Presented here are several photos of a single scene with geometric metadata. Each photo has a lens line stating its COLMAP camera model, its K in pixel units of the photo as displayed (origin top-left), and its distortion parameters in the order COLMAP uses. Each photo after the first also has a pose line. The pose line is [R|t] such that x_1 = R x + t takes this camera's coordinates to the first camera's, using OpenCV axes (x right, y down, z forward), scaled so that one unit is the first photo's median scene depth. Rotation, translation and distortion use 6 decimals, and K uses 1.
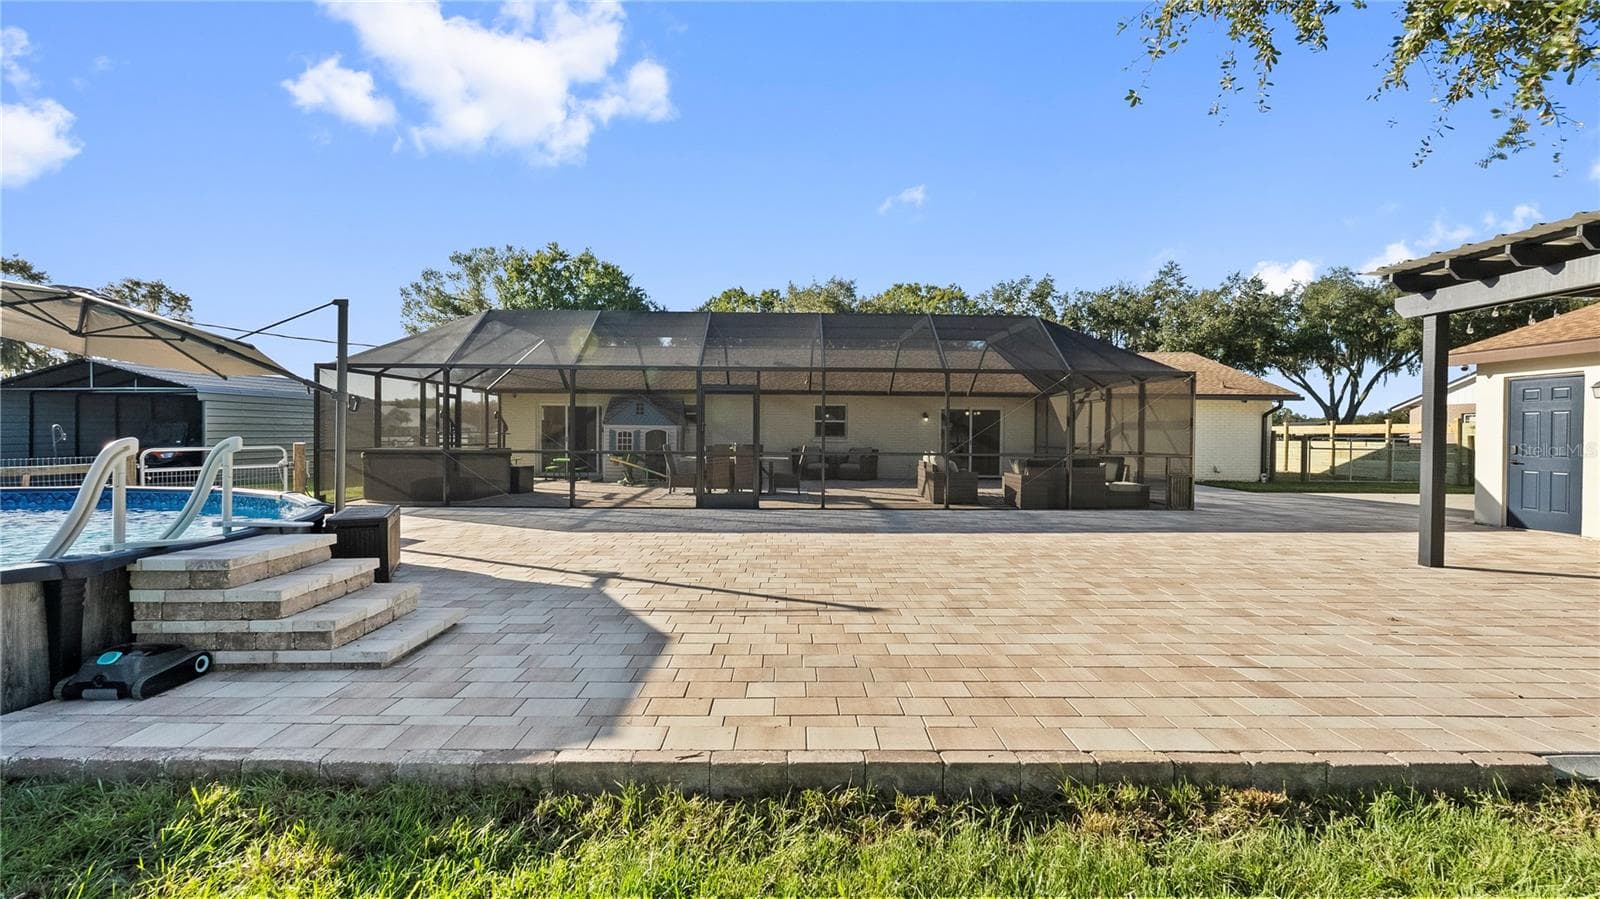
lens RADIAL K [[689.0, 0, 791.1], [0, 689.0, 441.4], [0, 0, 1]] dist [-0.000423, -0.000015]
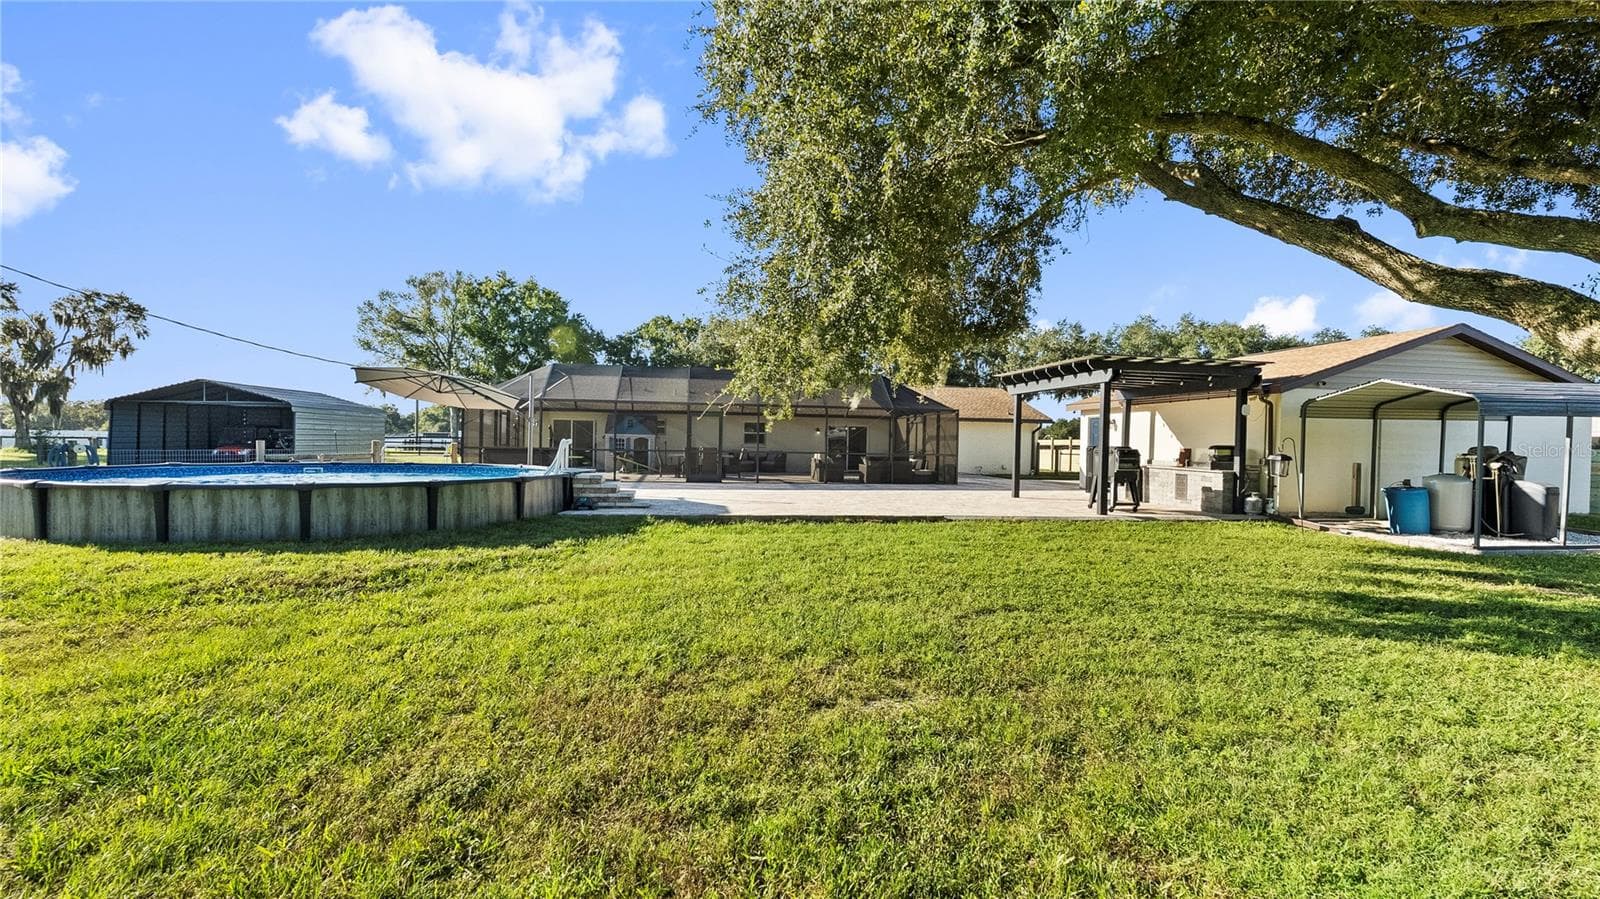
lens RADIAL K [[689.0, 0, 791.1], [0, 689.0, 441.4], [0, 0, 1]] dist [-0.000423, -0.000015]
pose [[0.990213, 0.010962, 0.139136, -0.068020], [-0.009134, 0.999864, -0.013767, 0.008135], [-0.139268, 0.012362, 0.990178, -0.453241]]
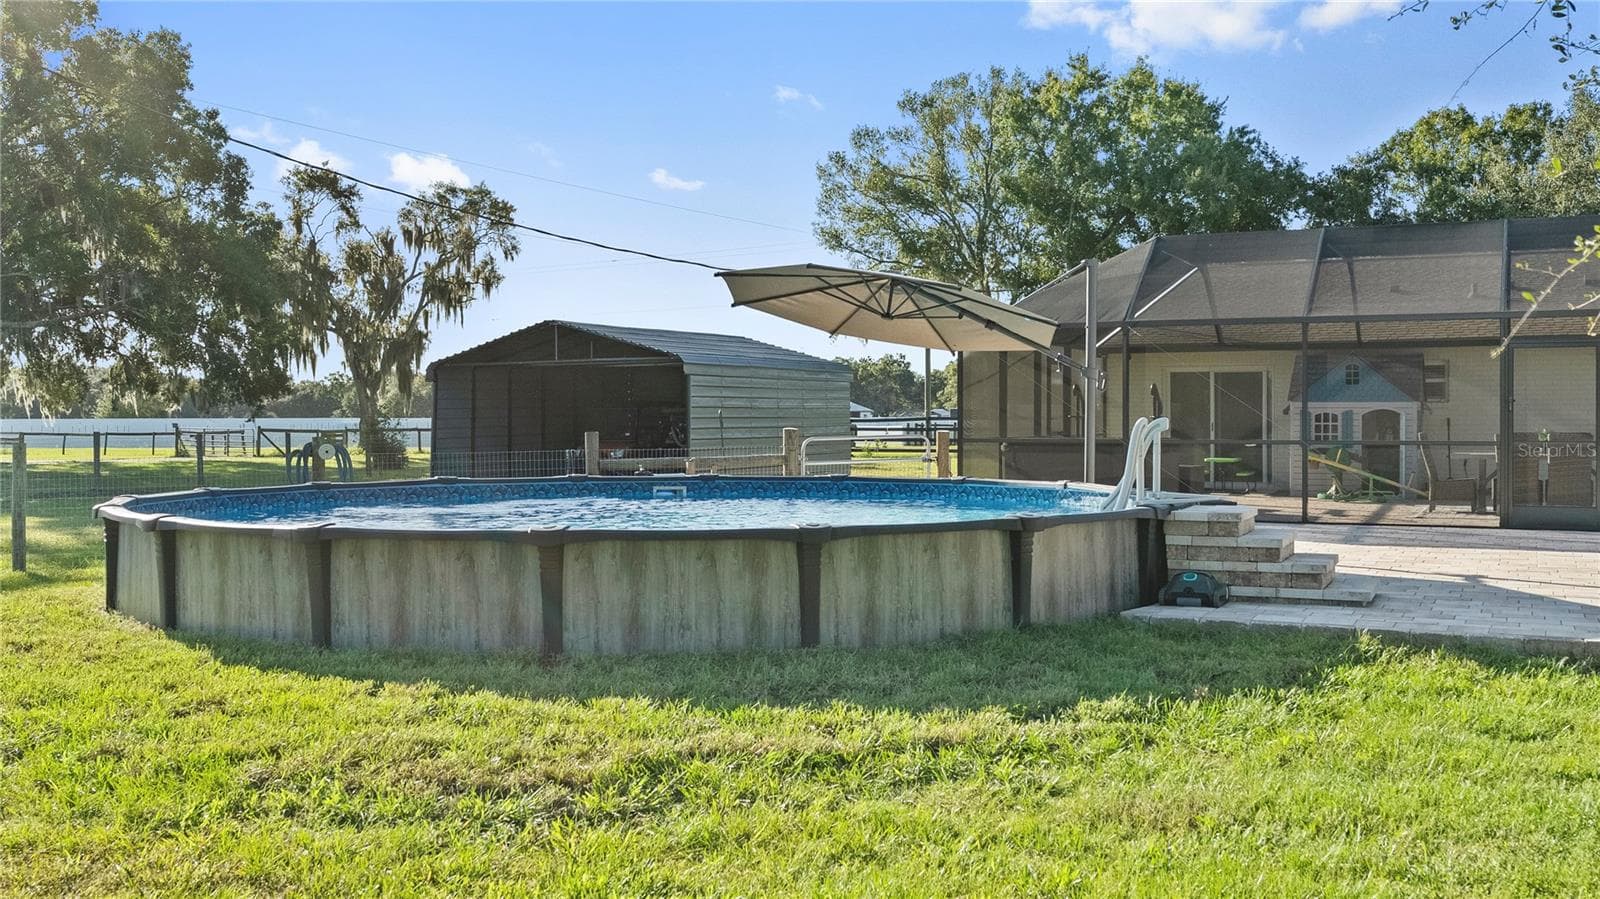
lens RADIAL K [[1536.2, 0, 843.5], [0, 1536.2, 446.5], [0, 0, 1]] dist [0.006915, 0.008815]
pose [[0.910254, -0.000039, -0.414050, -0.057521], [0.002400, 0.999984, 0.005182, 0.006101], [0.414043, -0.005711, 0.910239, -0.340735]]
